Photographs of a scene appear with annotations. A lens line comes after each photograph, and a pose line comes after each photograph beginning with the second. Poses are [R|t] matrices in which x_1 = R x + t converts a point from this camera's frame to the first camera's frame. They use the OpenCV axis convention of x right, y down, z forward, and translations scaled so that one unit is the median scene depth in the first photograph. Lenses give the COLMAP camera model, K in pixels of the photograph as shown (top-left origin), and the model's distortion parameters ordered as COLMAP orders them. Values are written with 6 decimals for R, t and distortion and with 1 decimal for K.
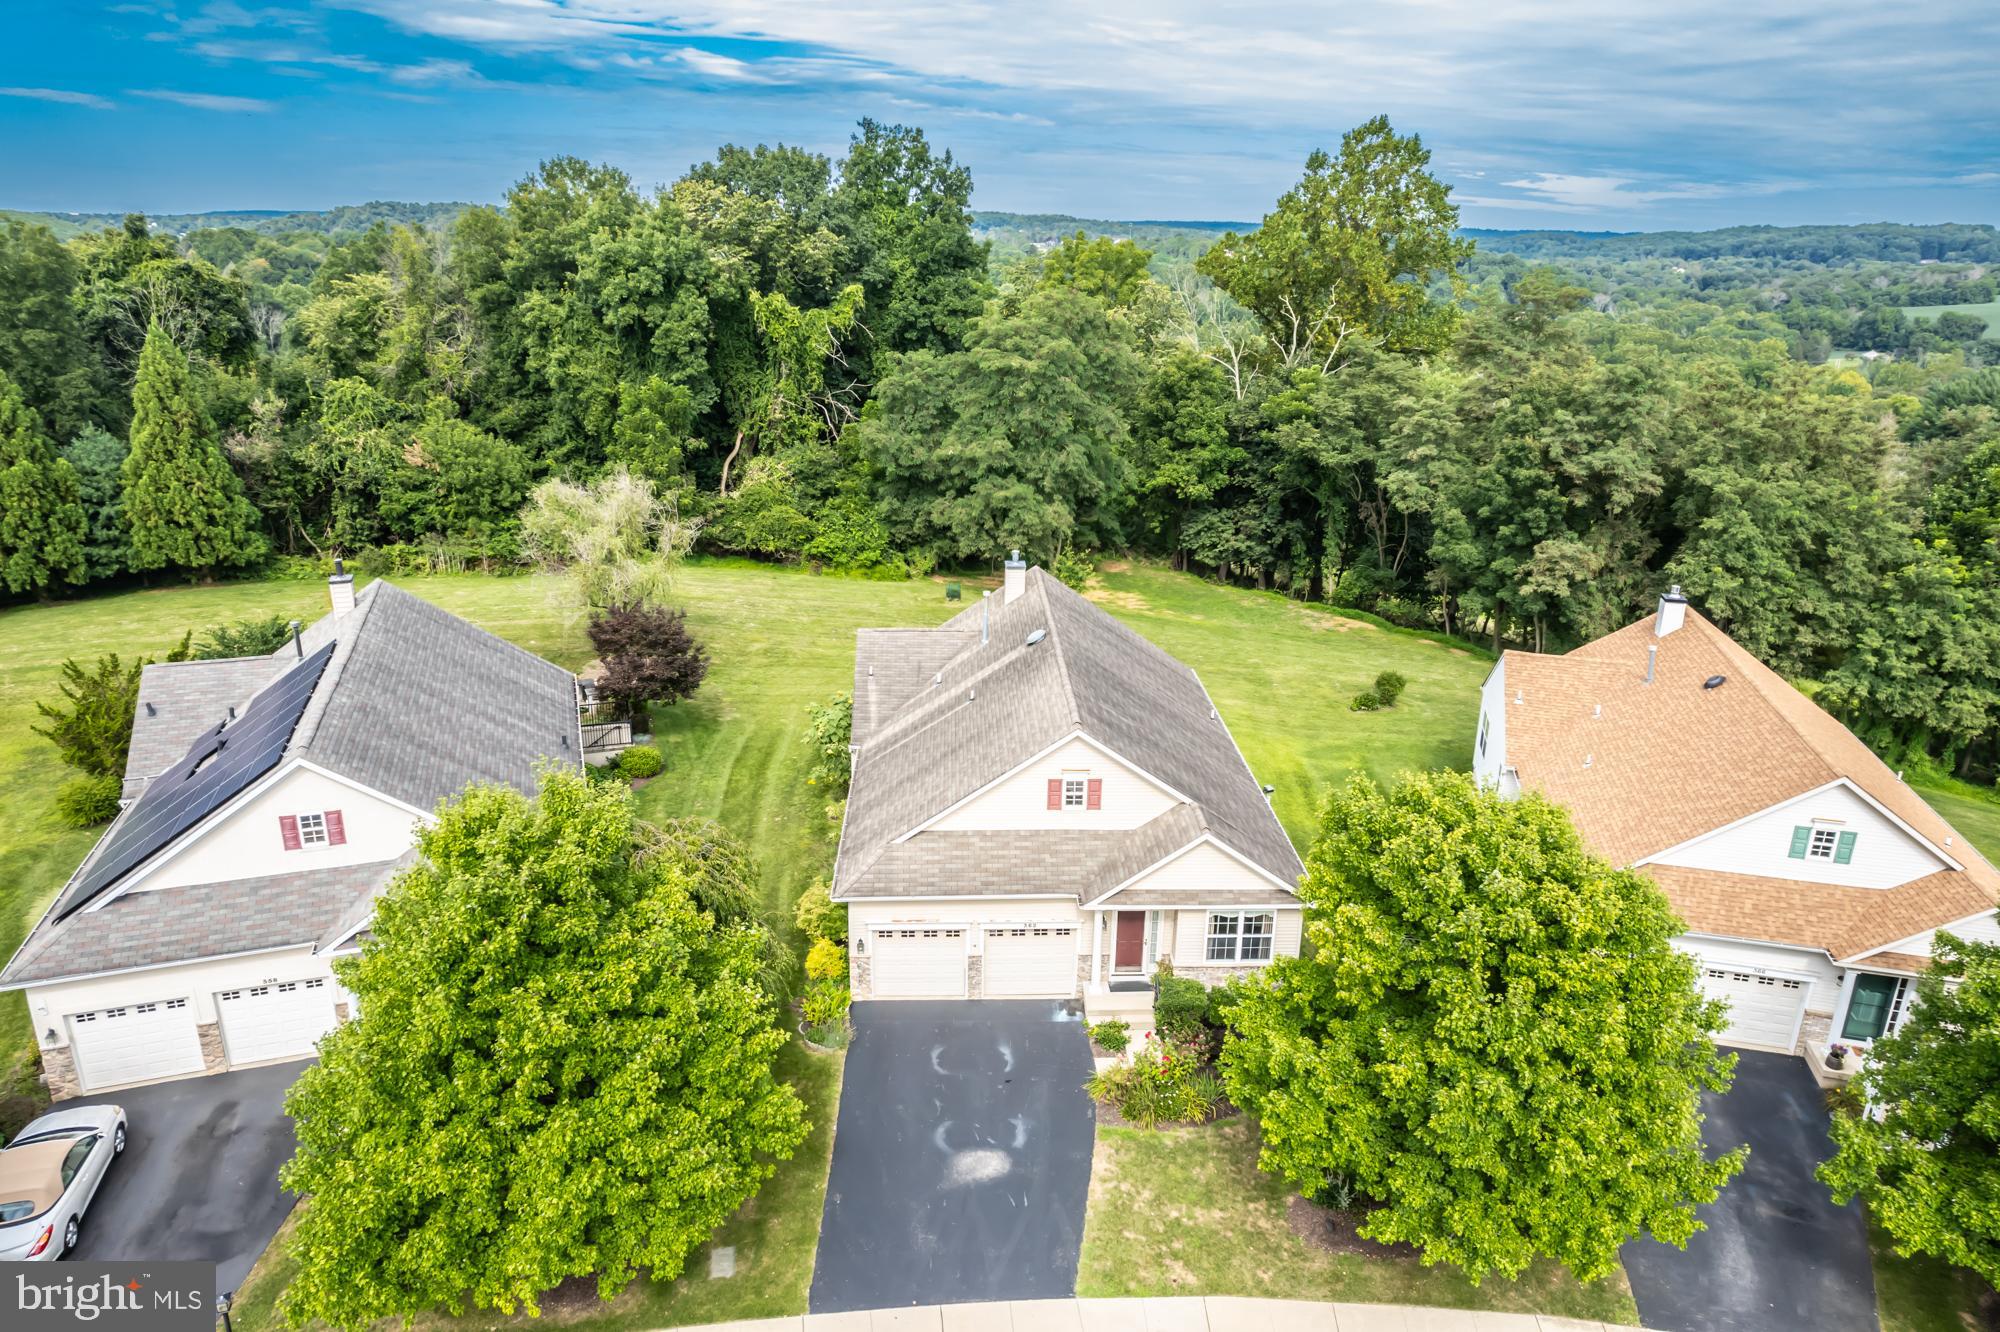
lens RADIAL K [[1272.6, 0, 1013.8], [0, 1272.6, 665.8], [0, 0, 1]] dist [-0.068613, 0.053546]
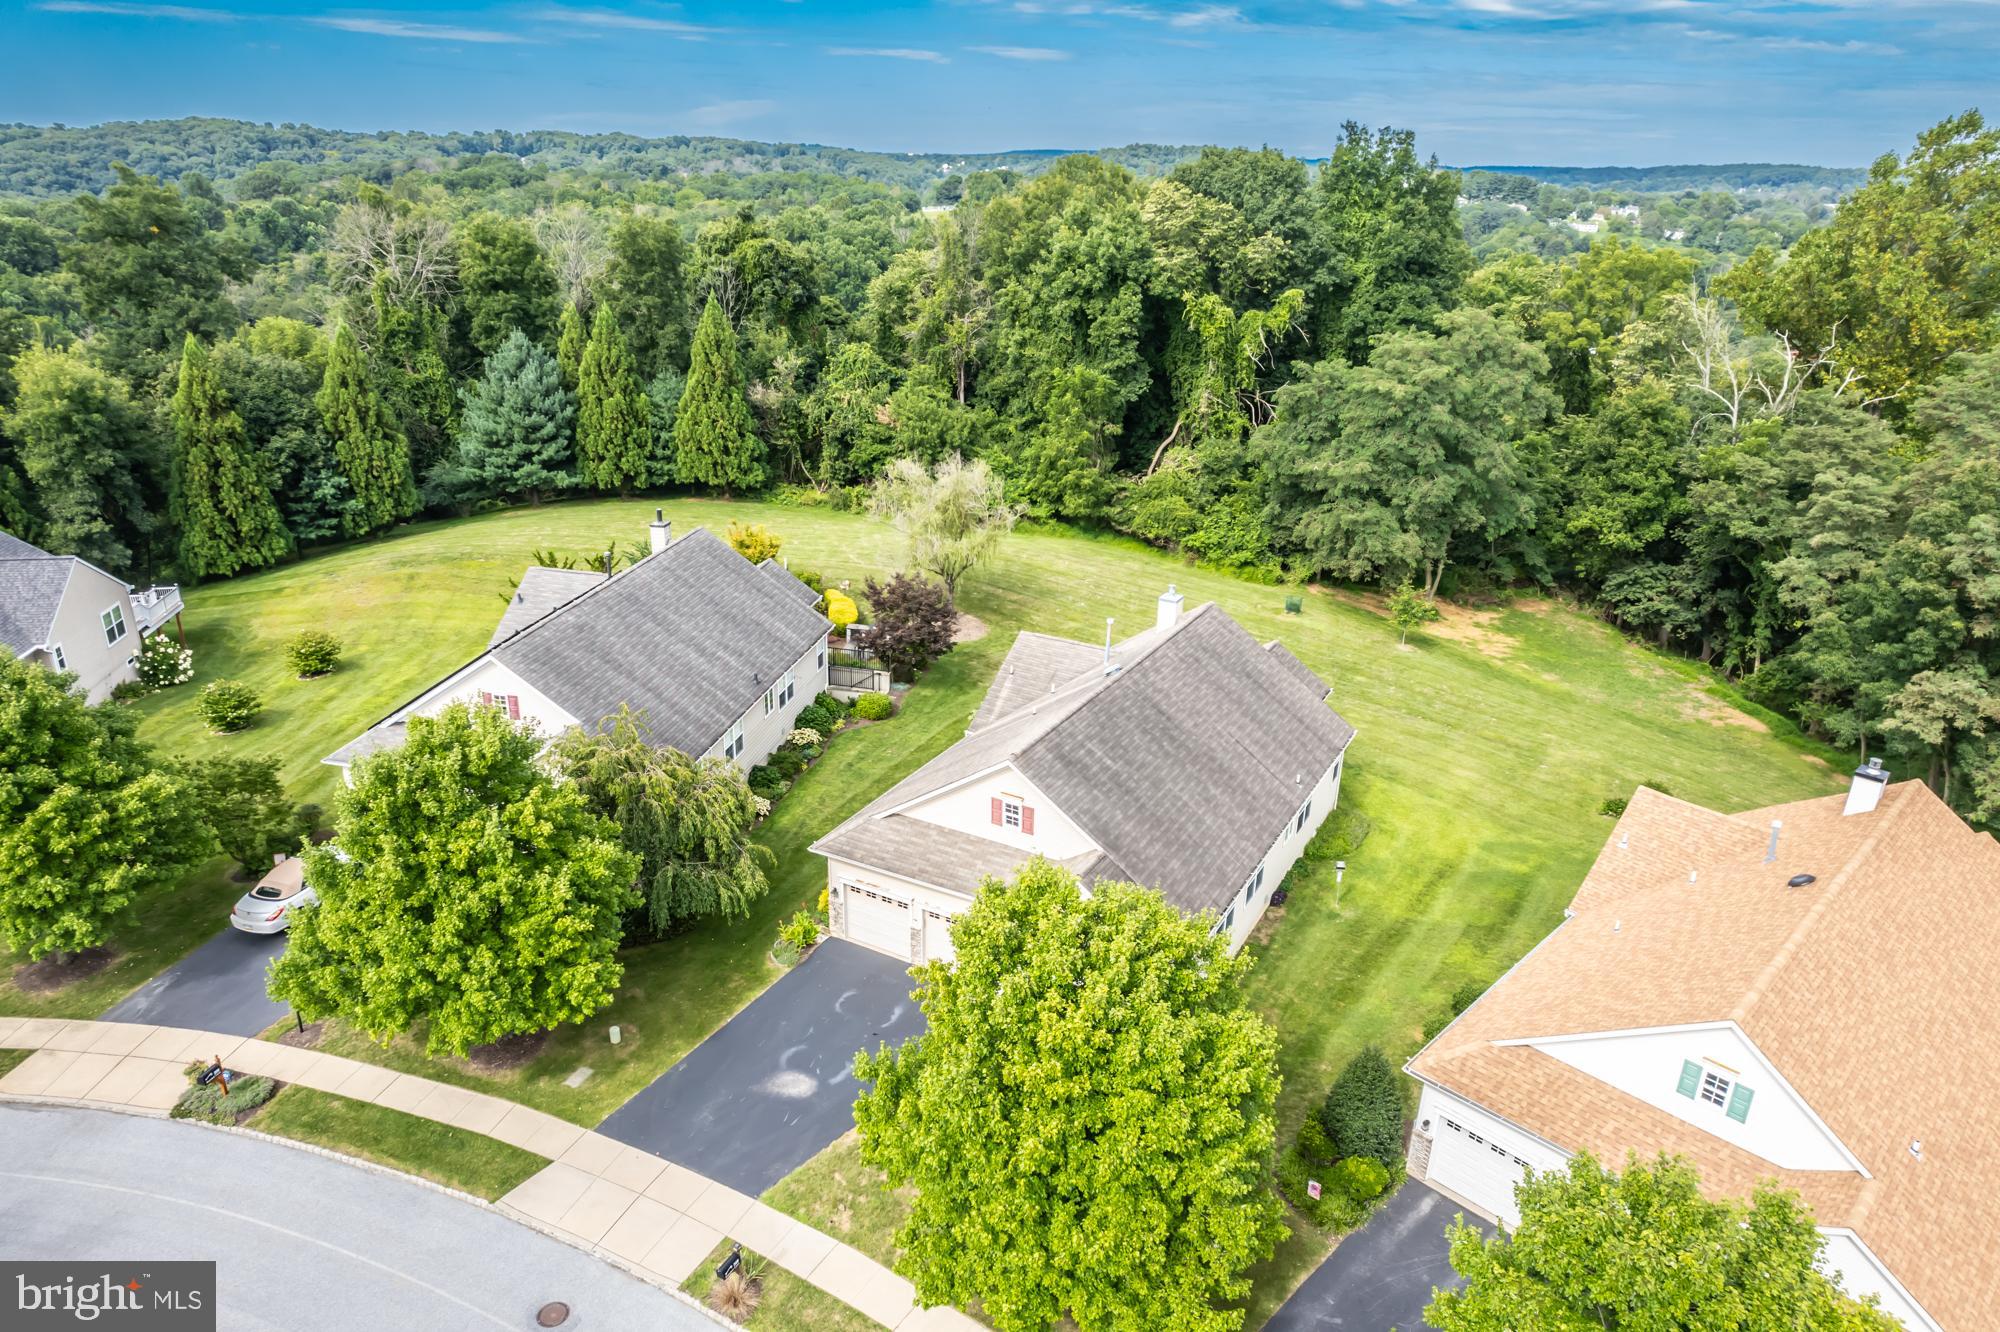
lens RADIAL K [[1272.6, 0, 1019.2], [0, 1272.6, 669.8], [0, 0, 1]] dist [-0.068613, 0.053546]
pose [[0.858371, 0.194958, -0.474542, 0.253560], [-0.175268, 0.980766, 0.085901, -0.055778], [0.482162, 0.009437, 0.876031, 0.007754]]
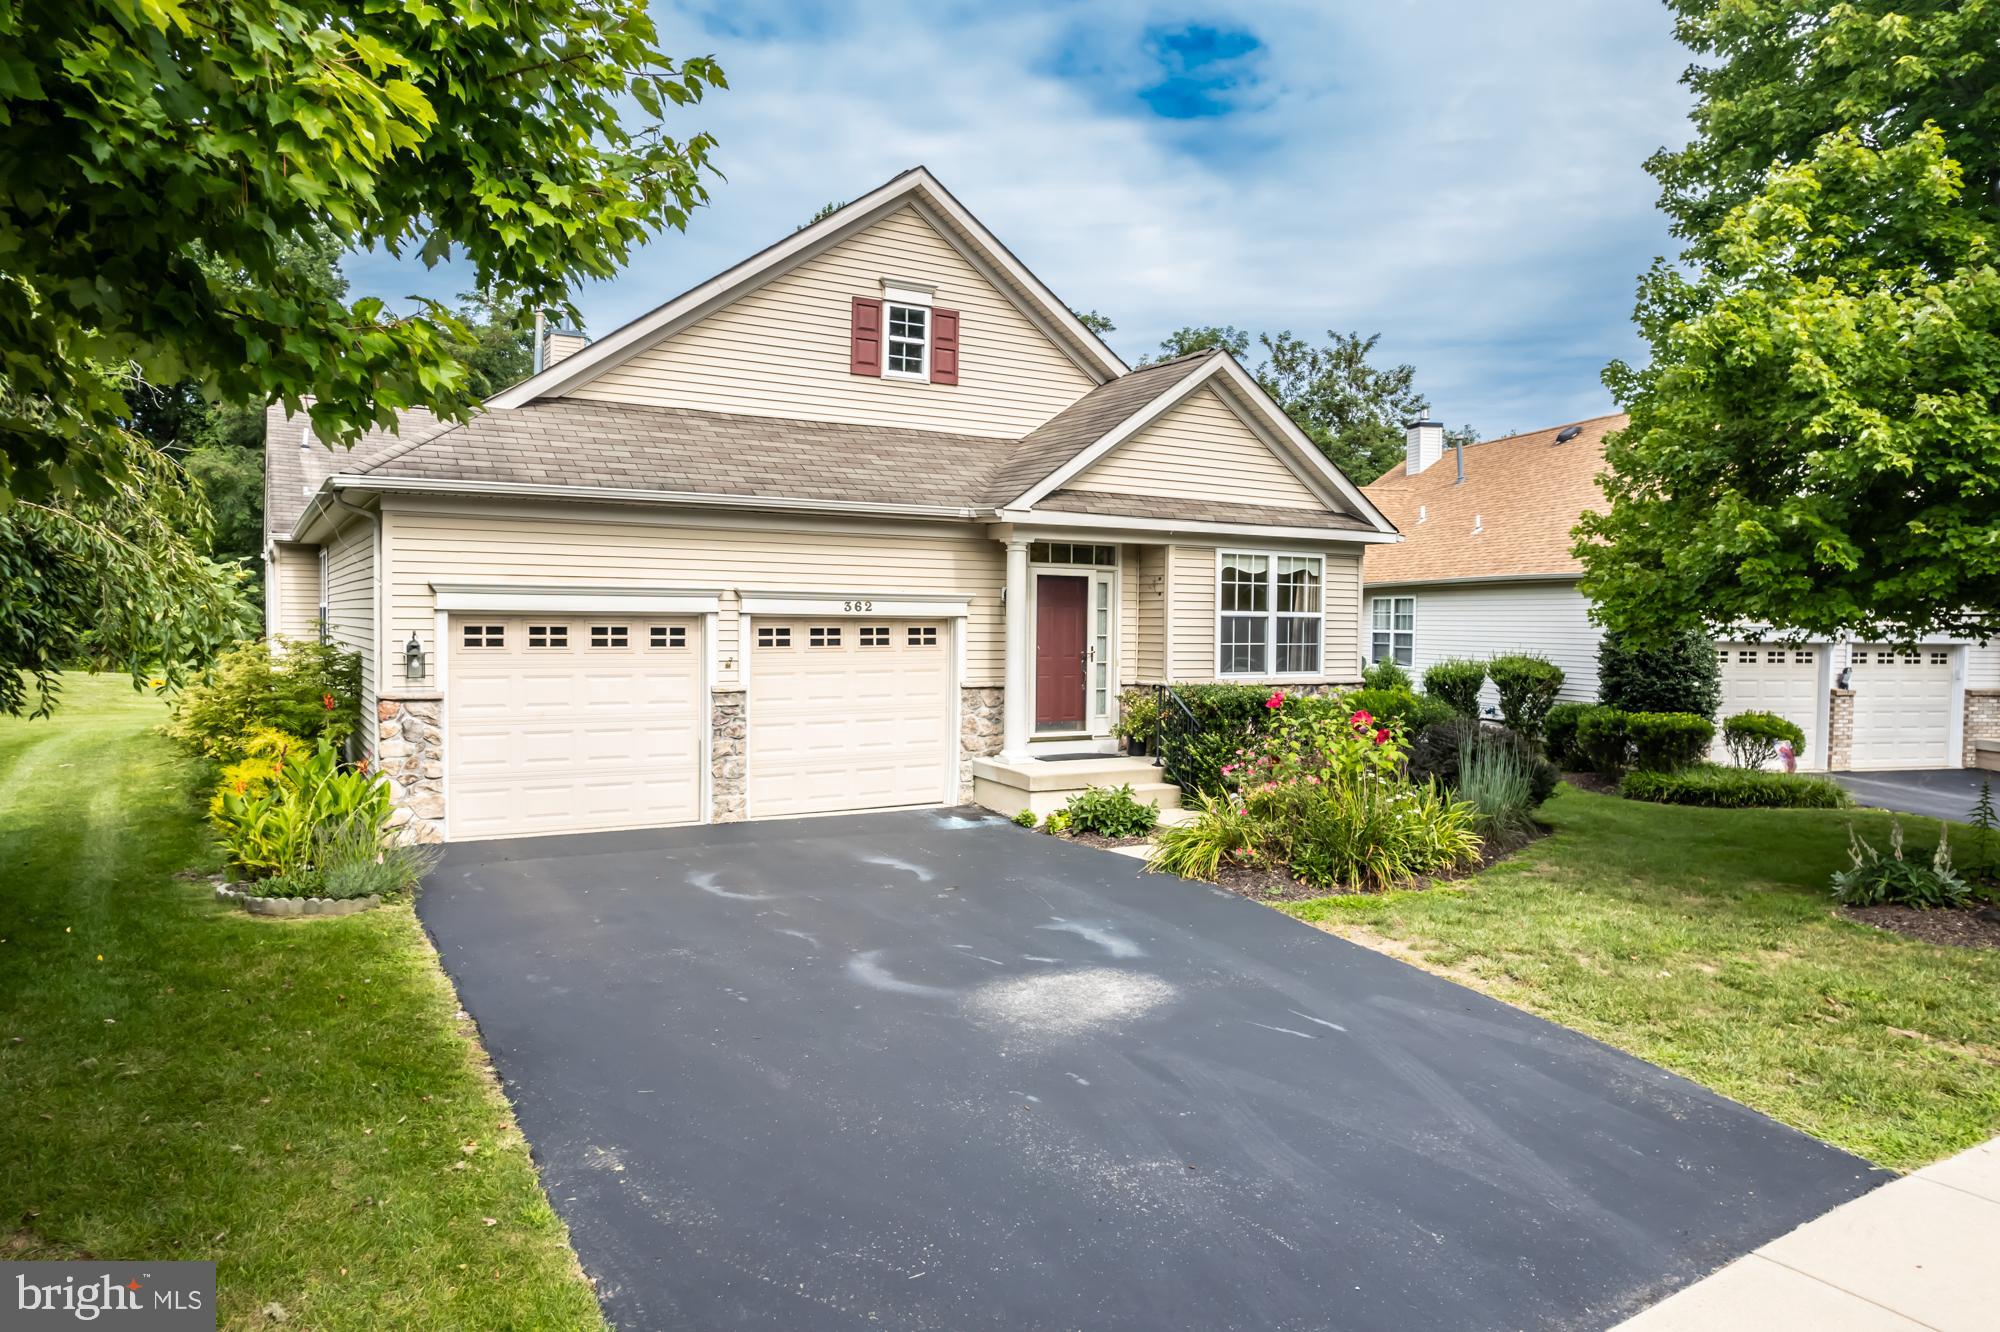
lens RADIAL K [[1272.6, 0, 1007.1], [0, 1272.6, 678.2], [0, 0, 1]] dist [-0.068613, 0.053546]
pose [[0.877381, -0.029443, 0.478889, -0.064114], [0.155239, 0.961847, -0.225279, 0.146992], [-0.453986, 0.271998, 0.848478, 0.284682]]
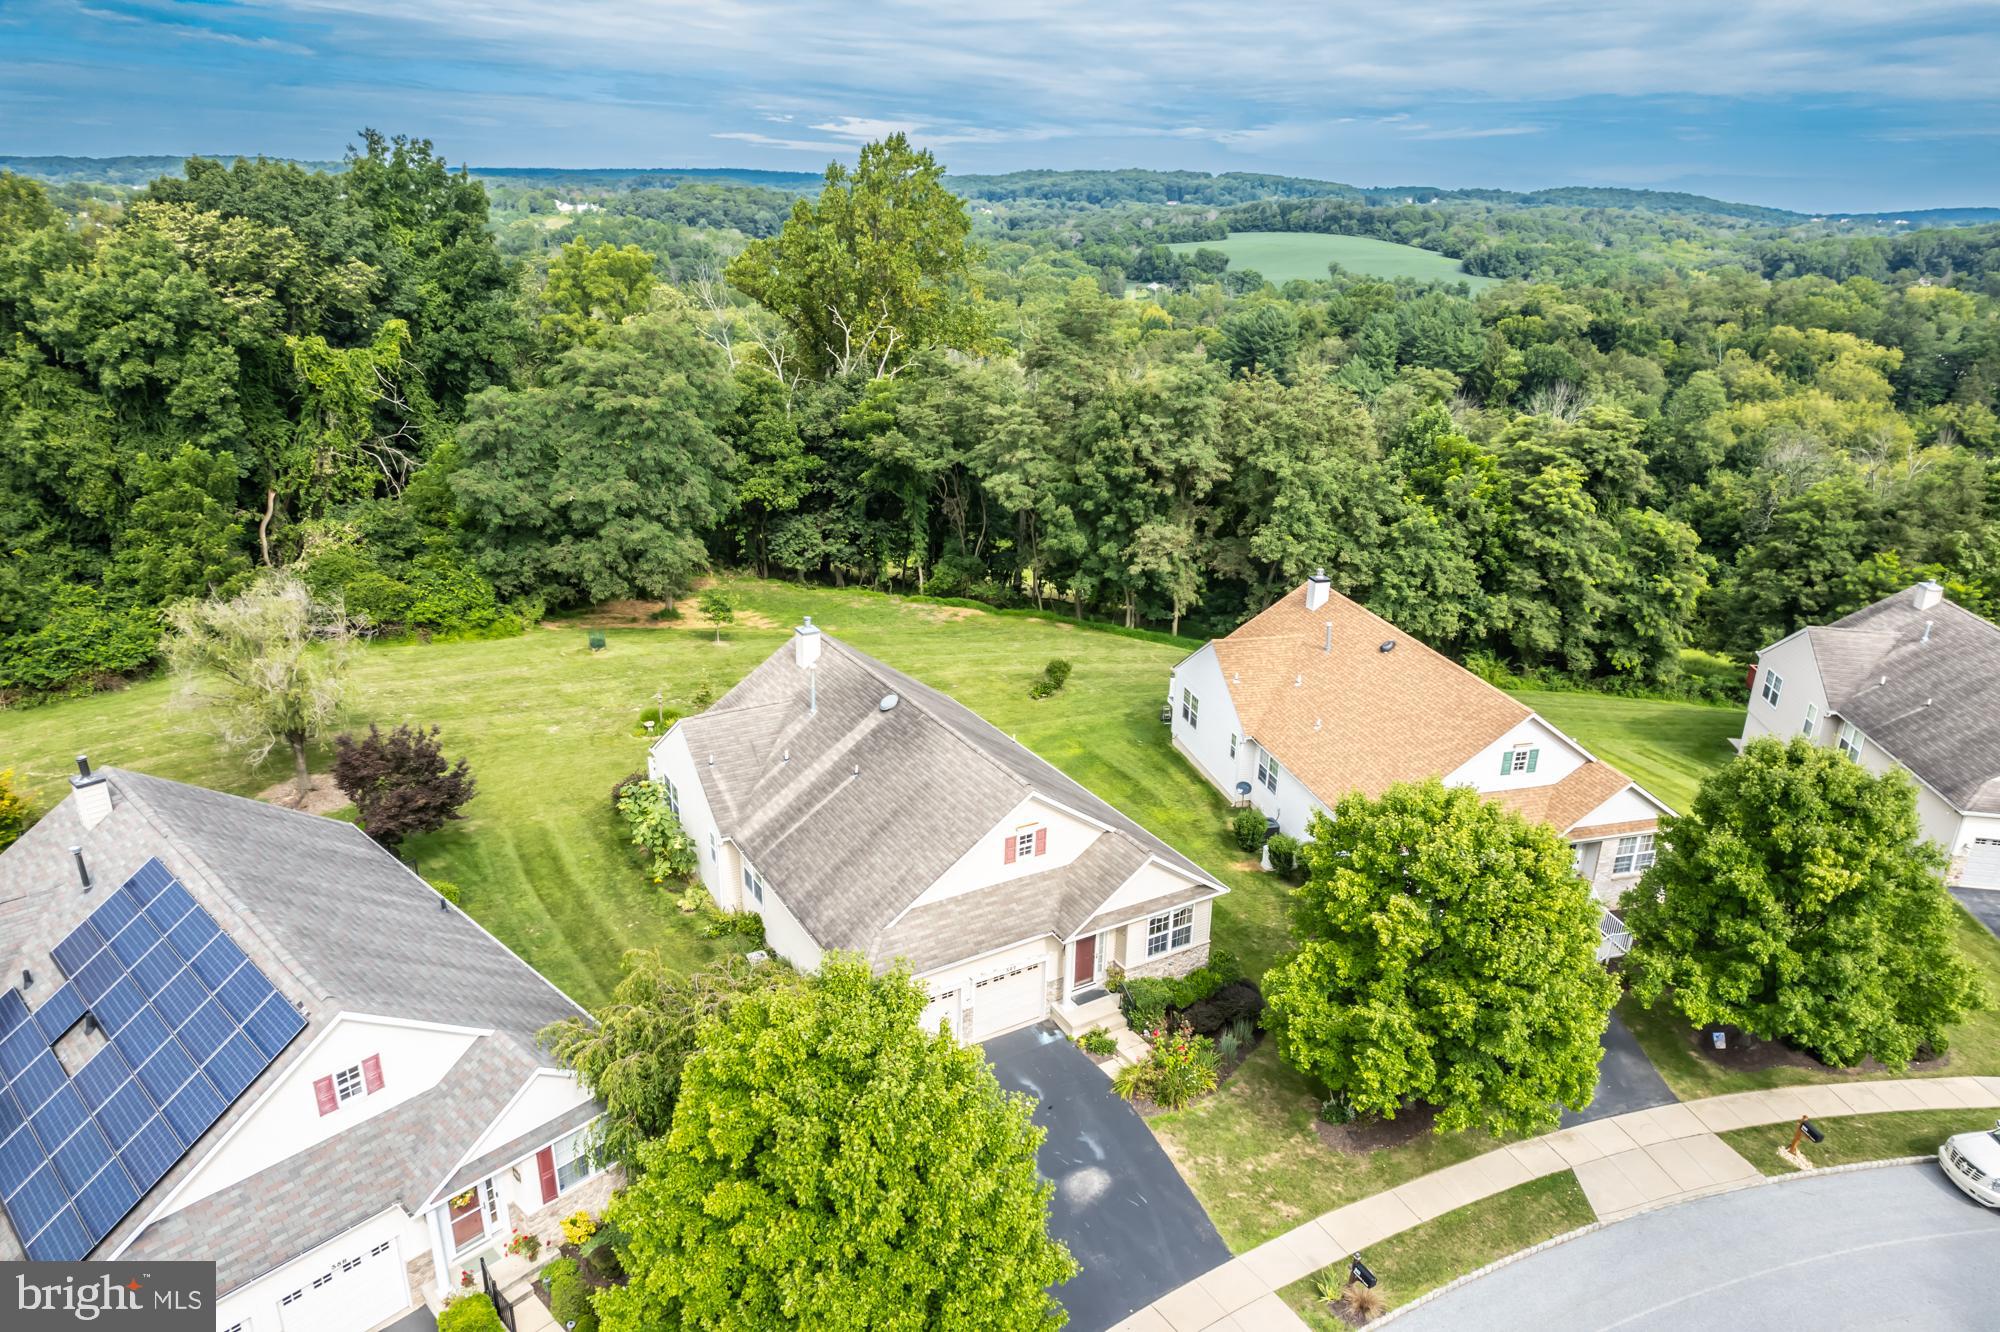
lens RADIAL K [[1272.6, 0, 1010.9], [0, 1272.6, 660.8], [0, 0, 1]] dist [-0.068613, 0.053546]
pose [[0.881261, -0.161853, 0.444054, -0.198426], [0.146015, 0.986810, 0.069903, -0.064377], [-0.449510, 0.003235, 0.893269, -0.002302]]
